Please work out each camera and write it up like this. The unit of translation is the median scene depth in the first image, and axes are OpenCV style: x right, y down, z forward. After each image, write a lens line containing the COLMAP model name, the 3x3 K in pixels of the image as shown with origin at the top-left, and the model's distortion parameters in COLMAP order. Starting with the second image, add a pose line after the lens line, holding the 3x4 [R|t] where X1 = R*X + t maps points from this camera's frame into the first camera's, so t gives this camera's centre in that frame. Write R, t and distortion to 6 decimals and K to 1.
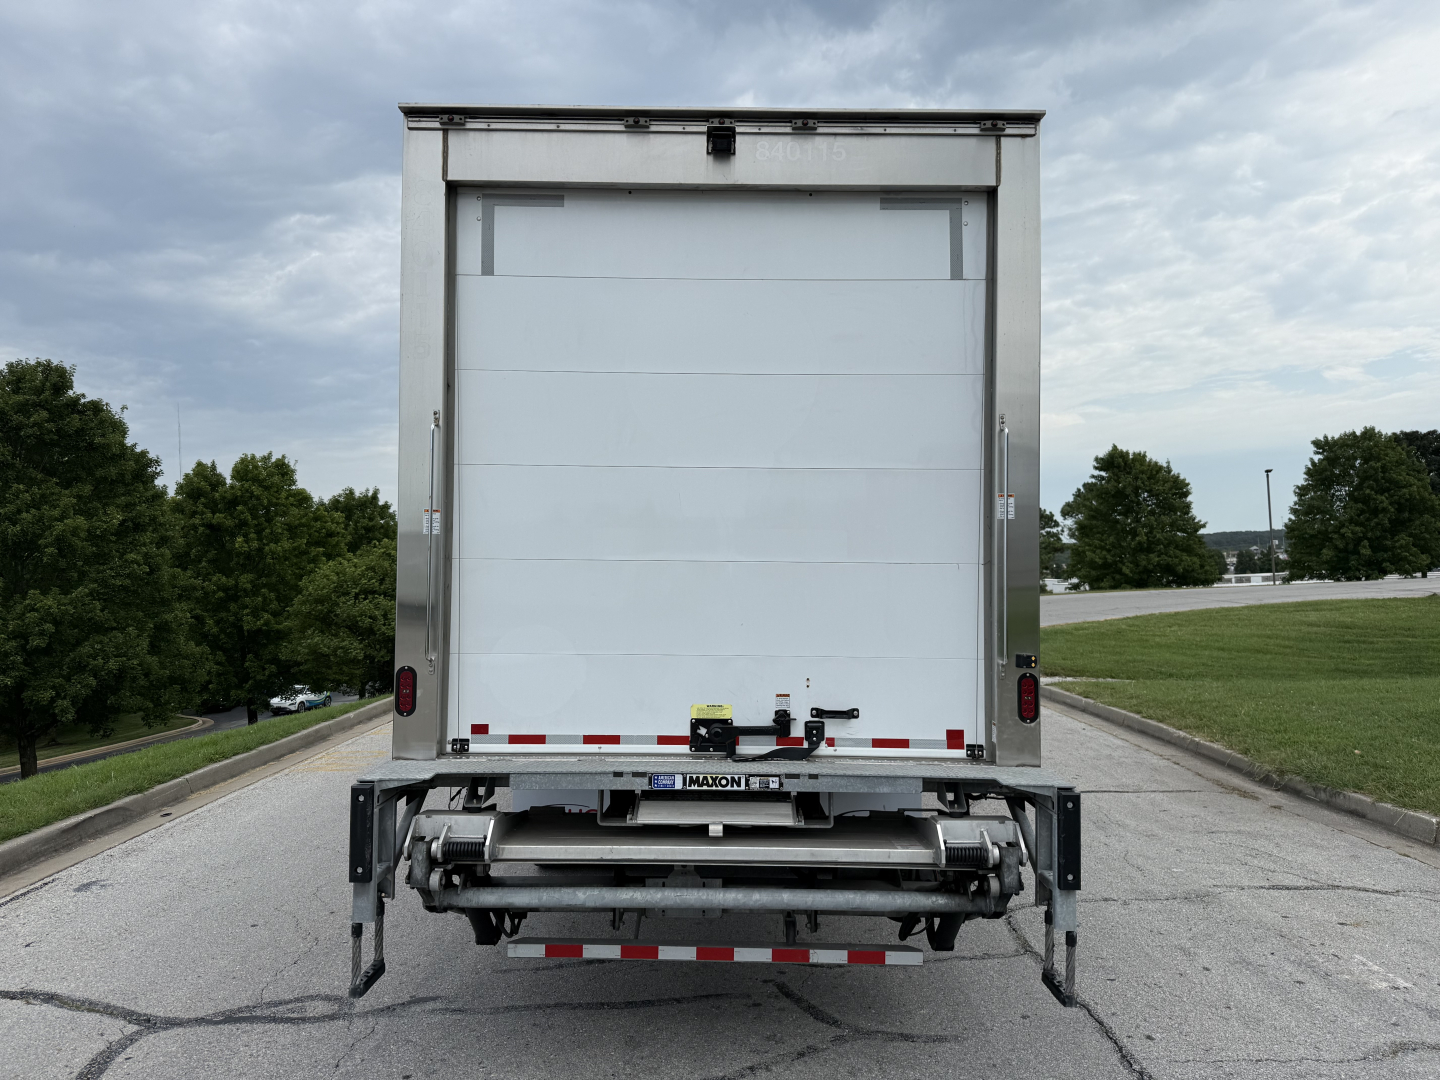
lens RADIAL K [[1024.5, 0, 721.3], [0, 1024.5, 545.4], [0, 0, 1]] dist [0.042492, -0.047537]
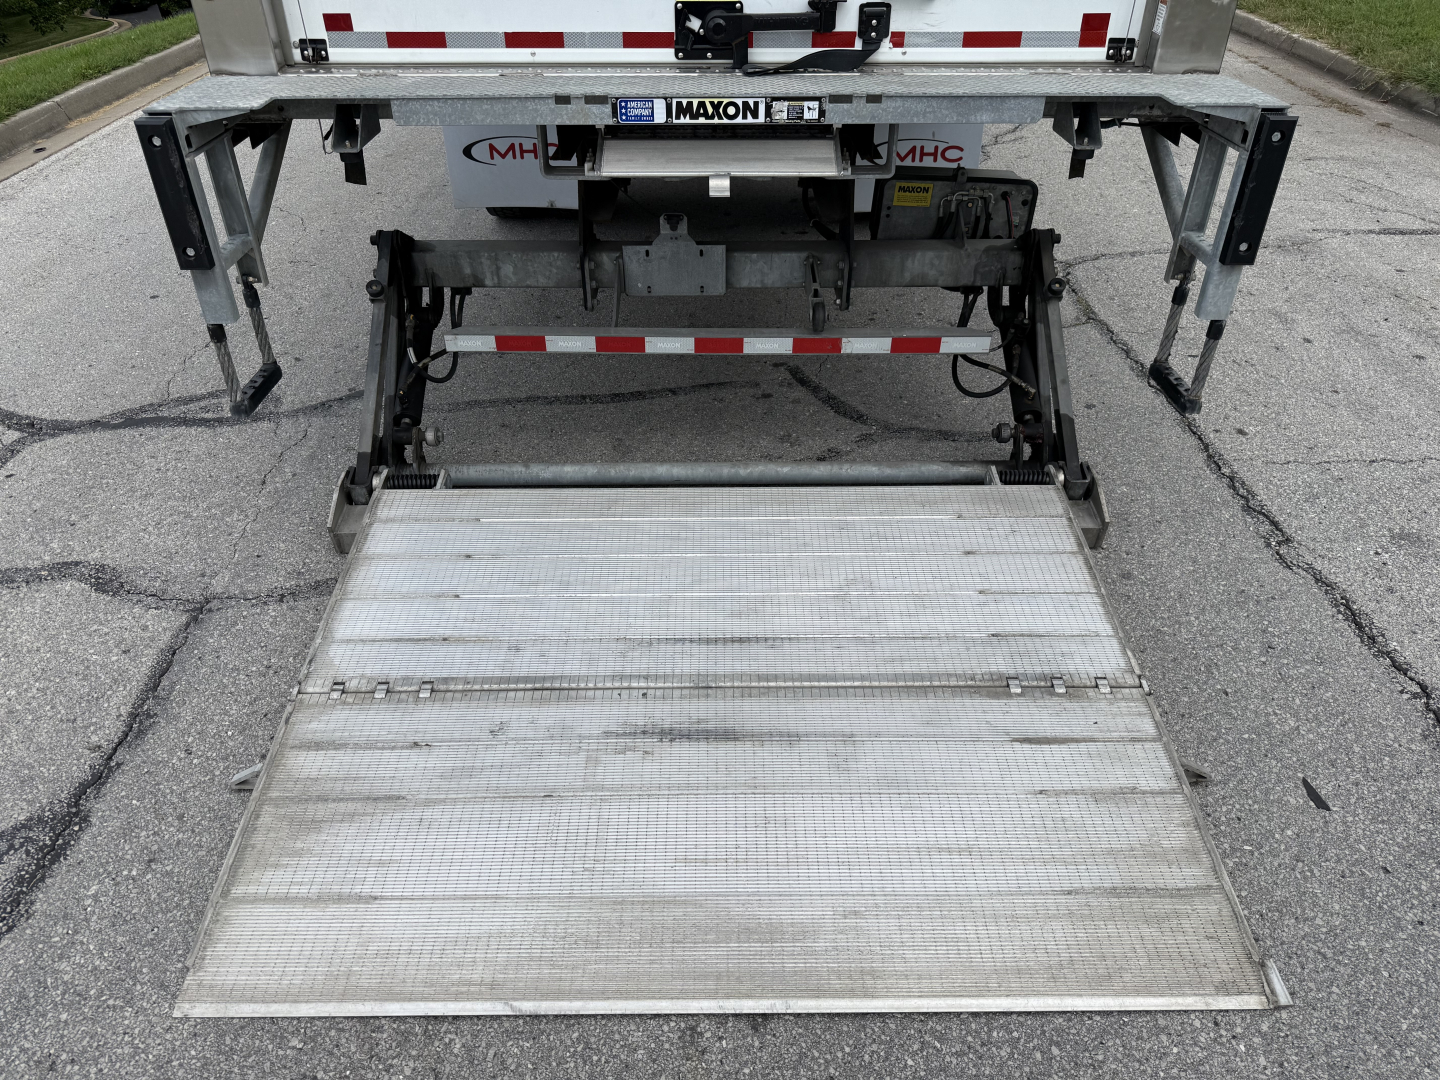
lens RADIAL K [[1024.5, 0, 727.6], [0, 1024.5, 609.5], [0, 0, 1]] dist [0.042492, -0.047537]
pose [[0.999826, -0.015811, 0.009913, -0.009690], [0.005942, 0.773280, 0.634037, 0.056987], [-0.017690, -0.633867, 0.773239, 0.274942]]
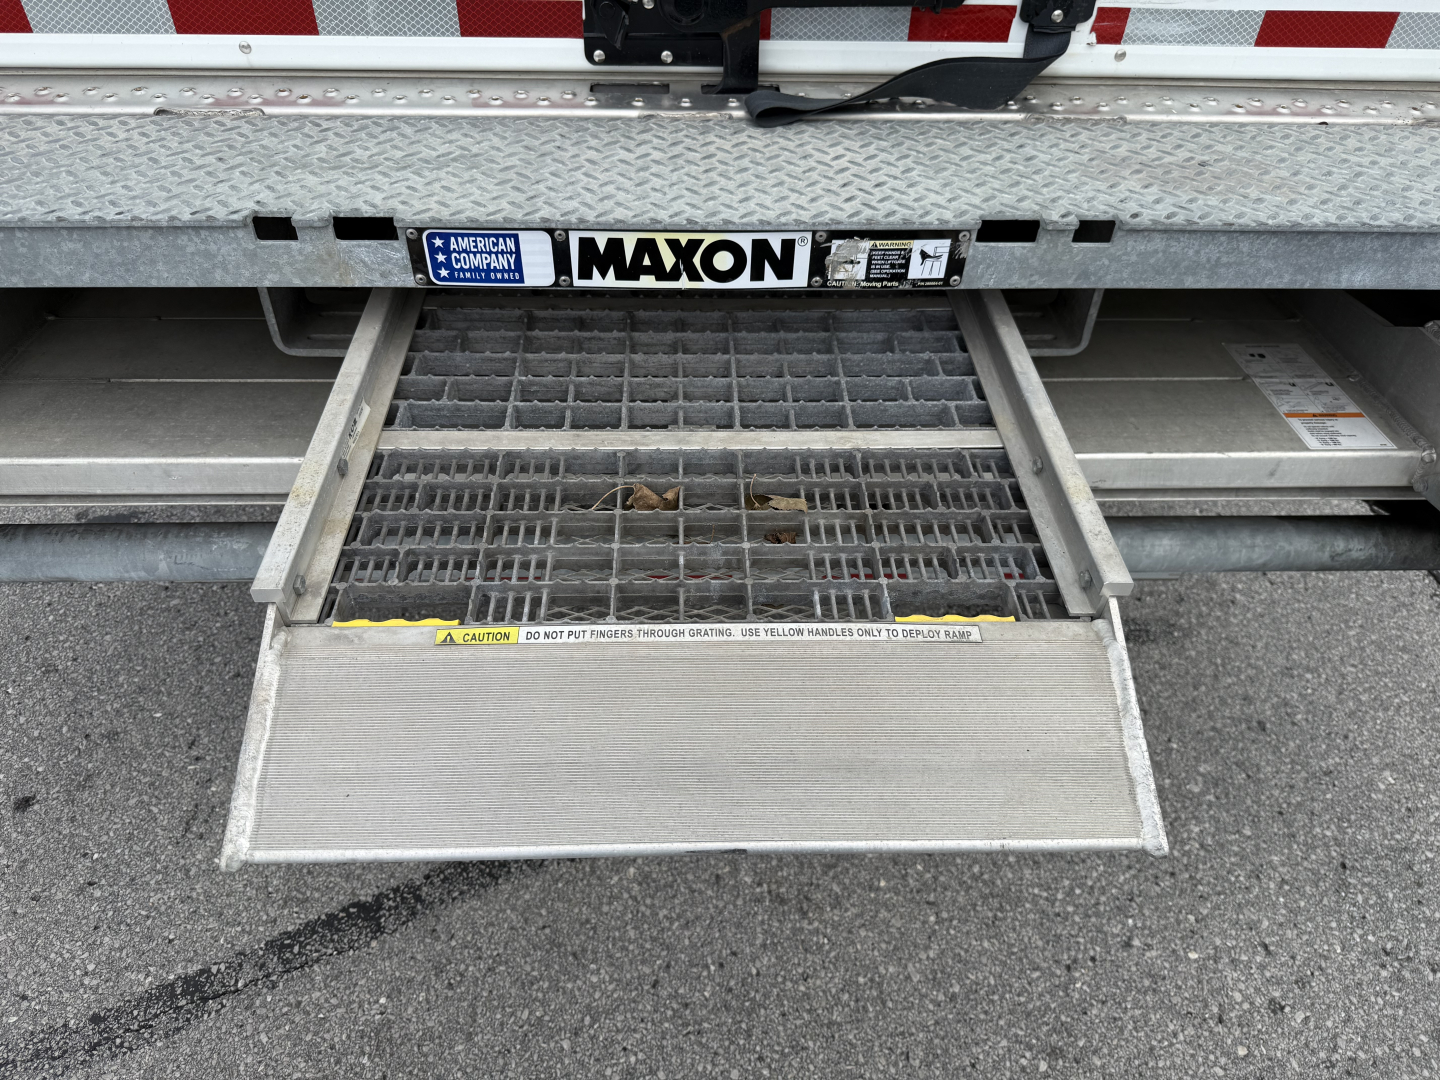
lens RADIAL K [[1024.5, 0, 717.0], [0, 1024.5, 548.0], [0, 0, 1]] dist [0.042492, -0.047537]
pose [[0.999209, -0.017735, 0.035594, -0.007919], [-0.013218, 0.696057, 0.717865, 0.090206], [-0.037507, -0.717768, 0.695272, 0.684042]]
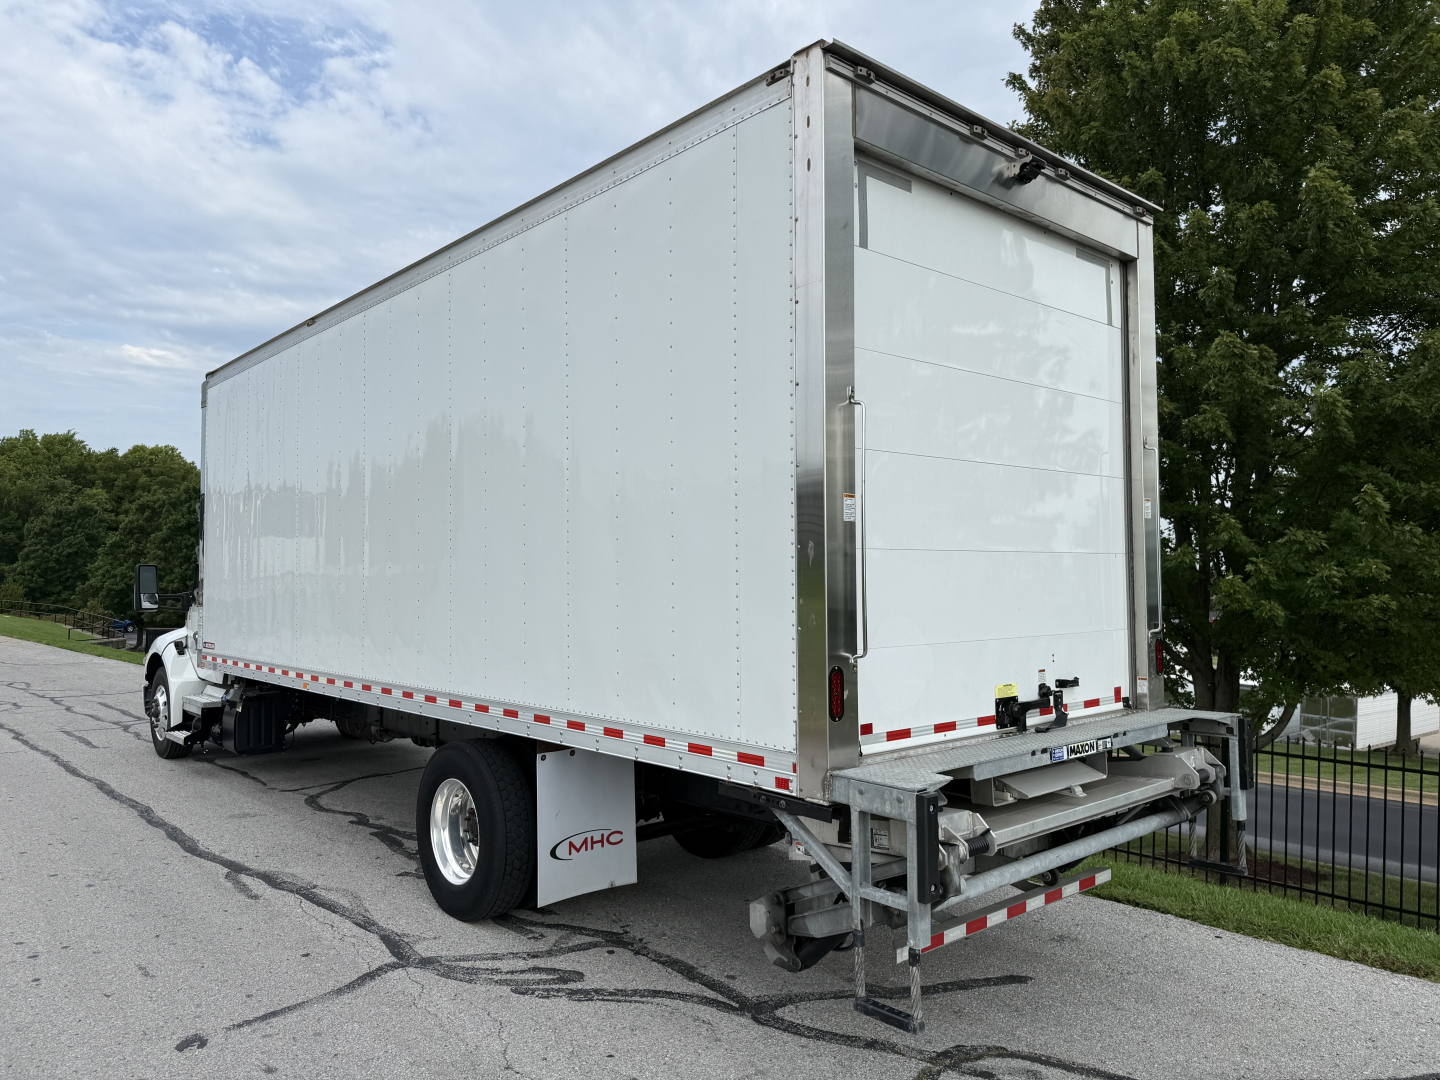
lens RADIAL K [[1024.5, 0, 712.5], [0, 1024.5, 541.9], [0, 0, 1]] dist [0.042492, -0.047537]
pose [[0.744051, 0.010071, 0.668047, -0.929592], [-0.012542, 0.999921, -0.001105, 0.008988], [-0.668005, -0.007557, 0.744118, 0.379251]]
